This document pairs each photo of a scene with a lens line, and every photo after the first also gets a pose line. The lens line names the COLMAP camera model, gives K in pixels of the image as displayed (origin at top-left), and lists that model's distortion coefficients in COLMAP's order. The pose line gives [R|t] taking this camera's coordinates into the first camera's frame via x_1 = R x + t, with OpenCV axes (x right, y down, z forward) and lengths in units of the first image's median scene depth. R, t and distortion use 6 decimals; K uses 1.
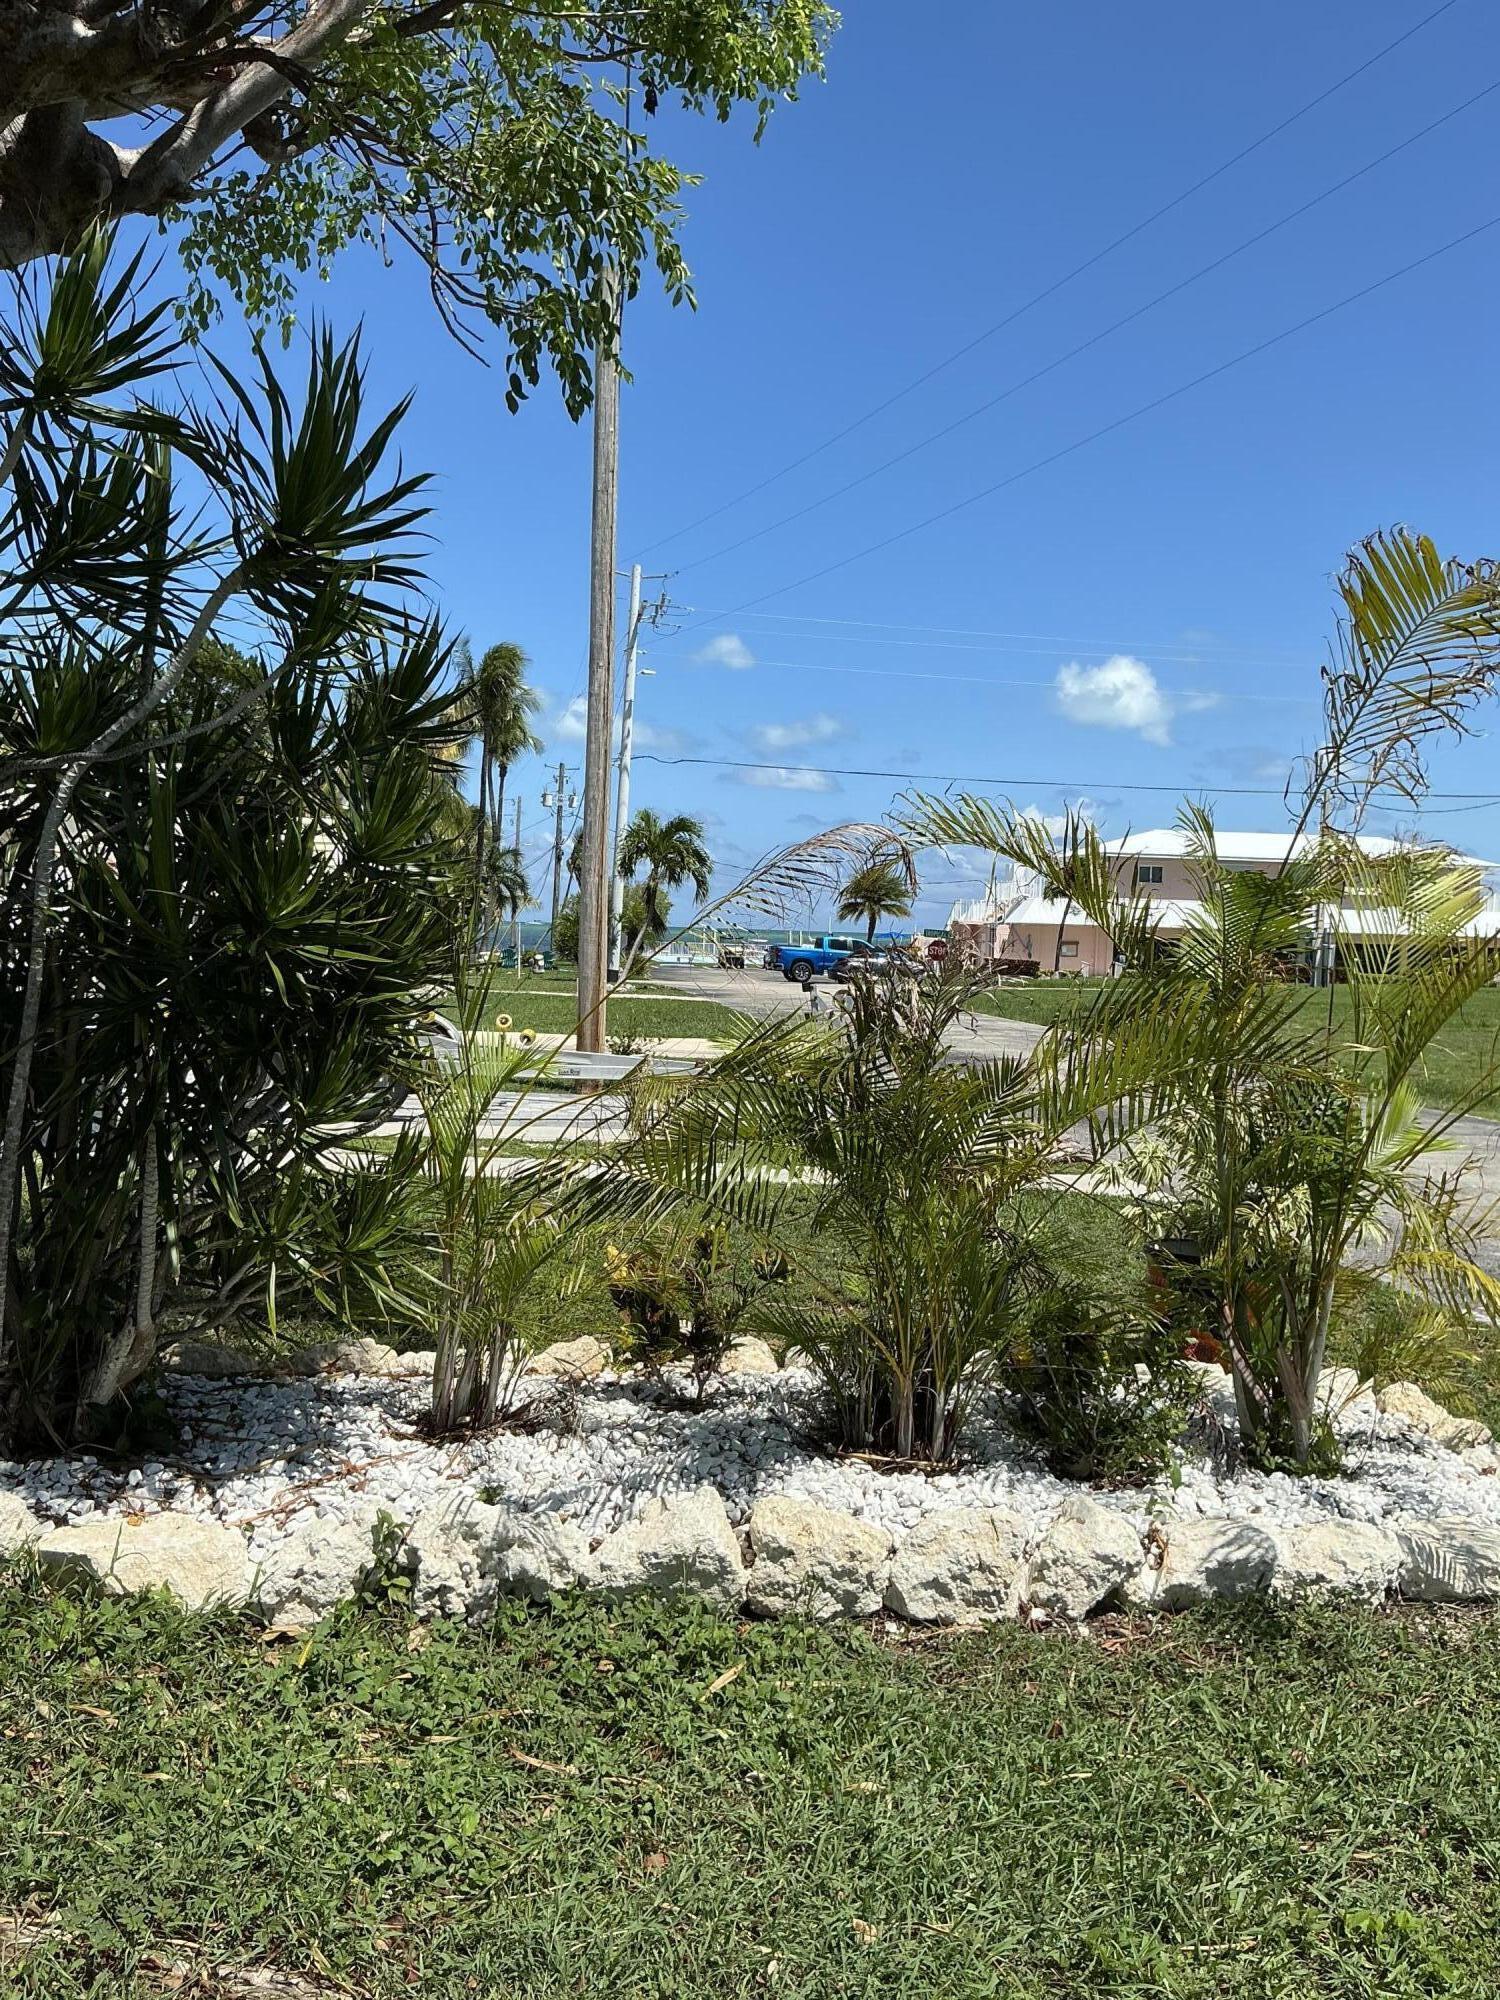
lens RADIAL K [[1675.7, 0, 739.4], [0, 1675.7, 987.9], [0, 0, 1]] dist [0.163026, -0.342978]
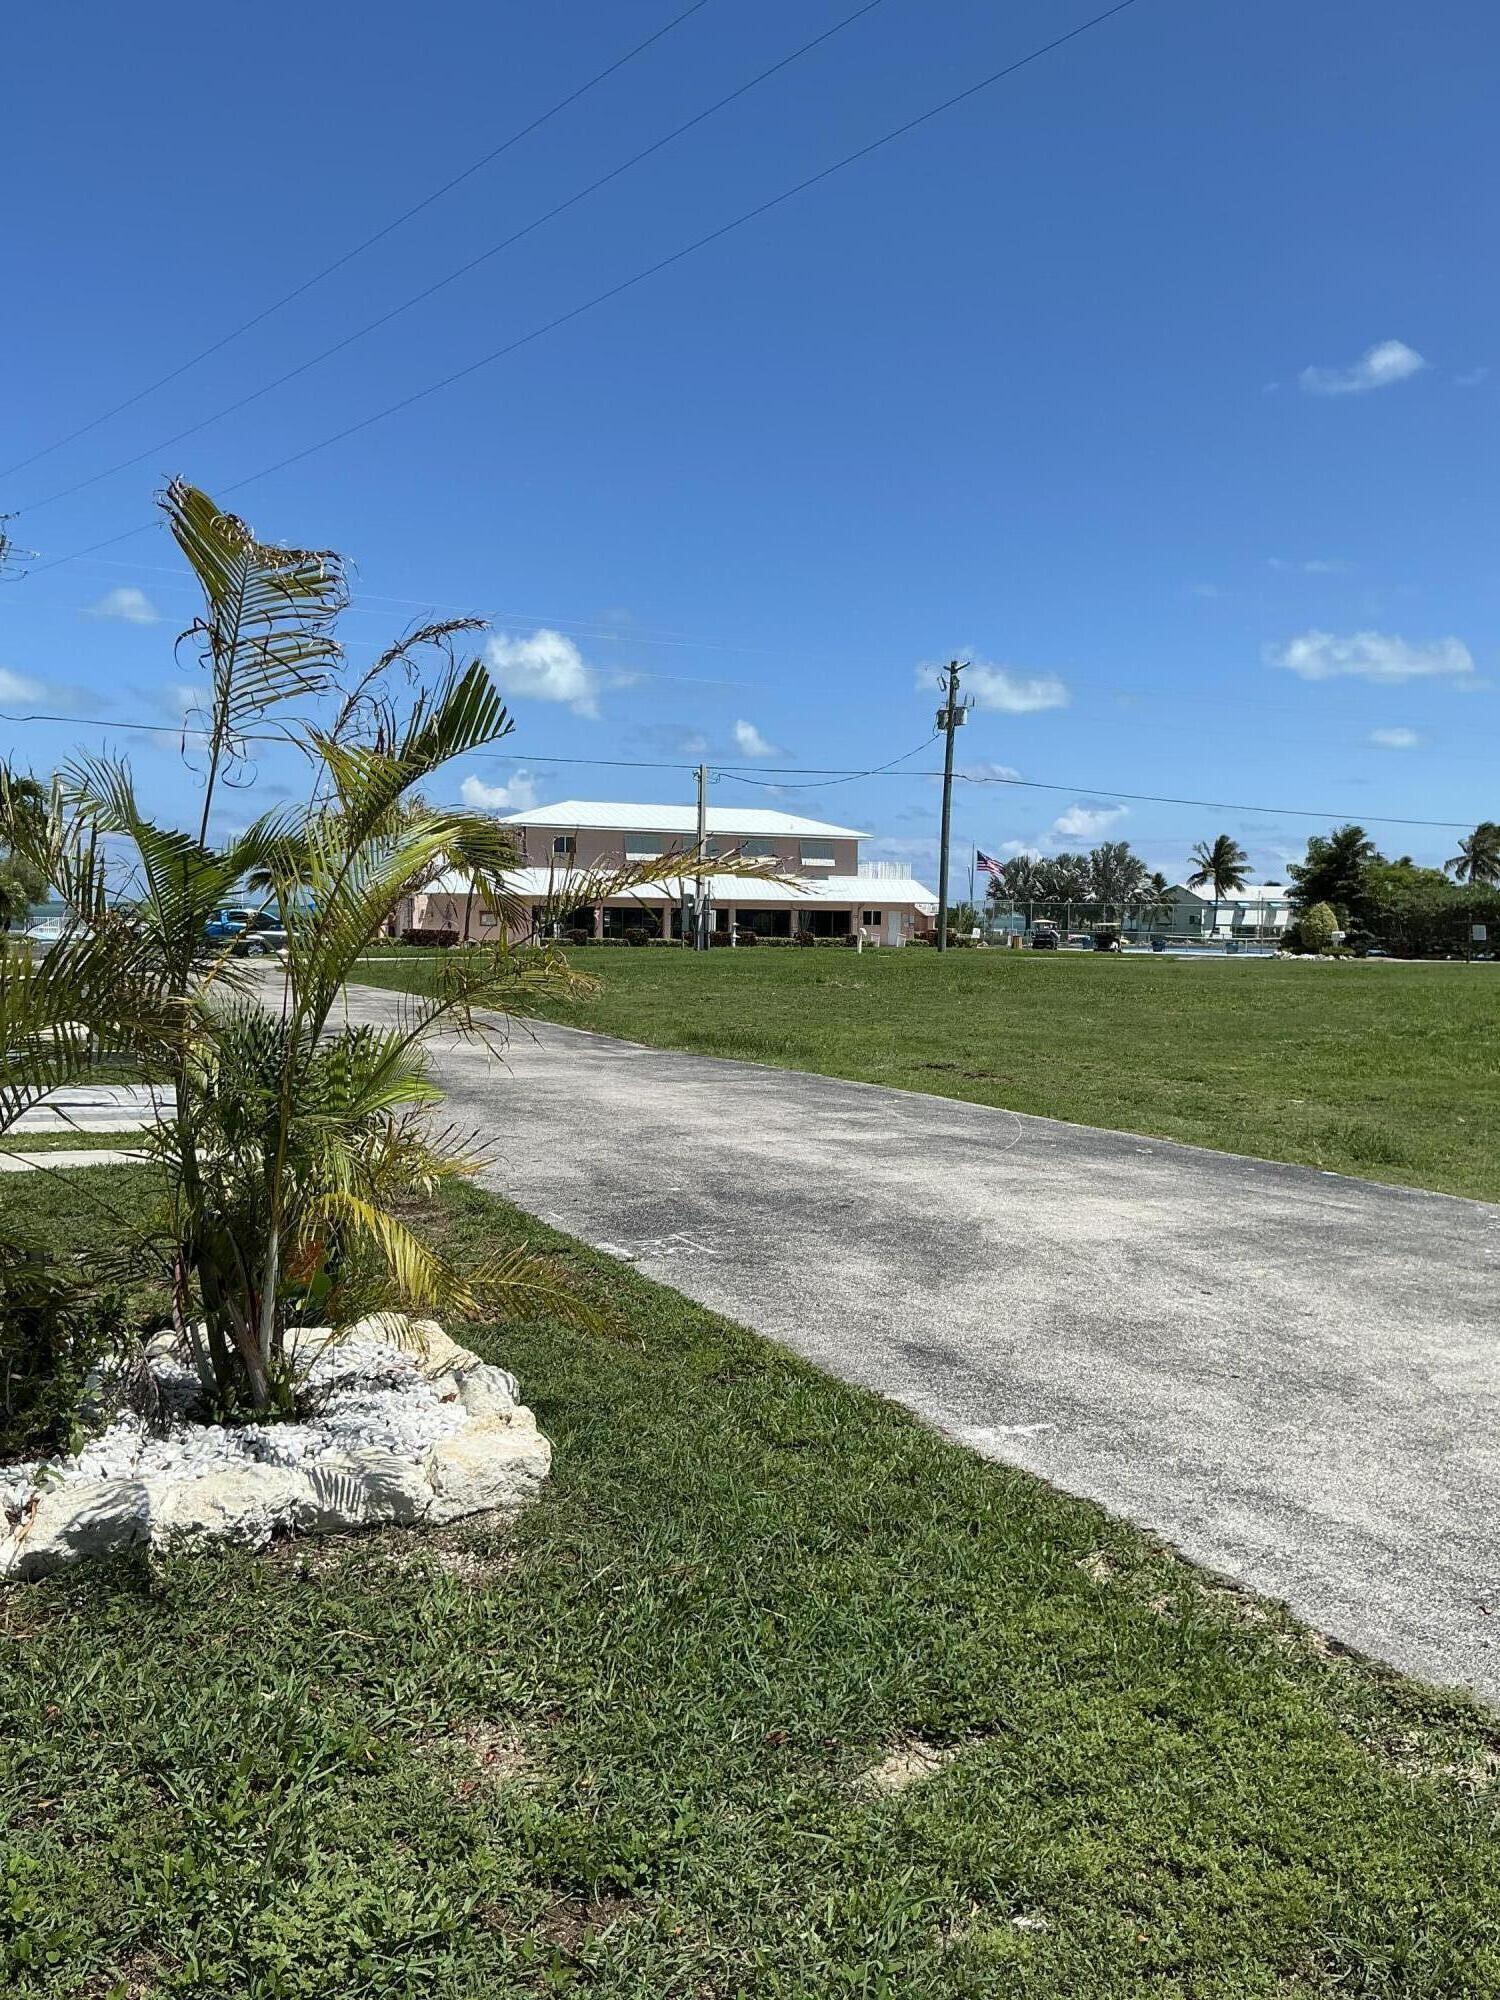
lens RADIAL K [[1675.7, 0, 739.4], [0, 1675.7, 987.9], [0, 0, 1]] dist [0.163026, -0.342978]
pose [[0.950026, -0.029427, 0.310780, 0.290367], [0.024156, 0.999492, 0.020795, 0.012065], [-0.311234, -0.012248, 0.950254, -0.046293]]
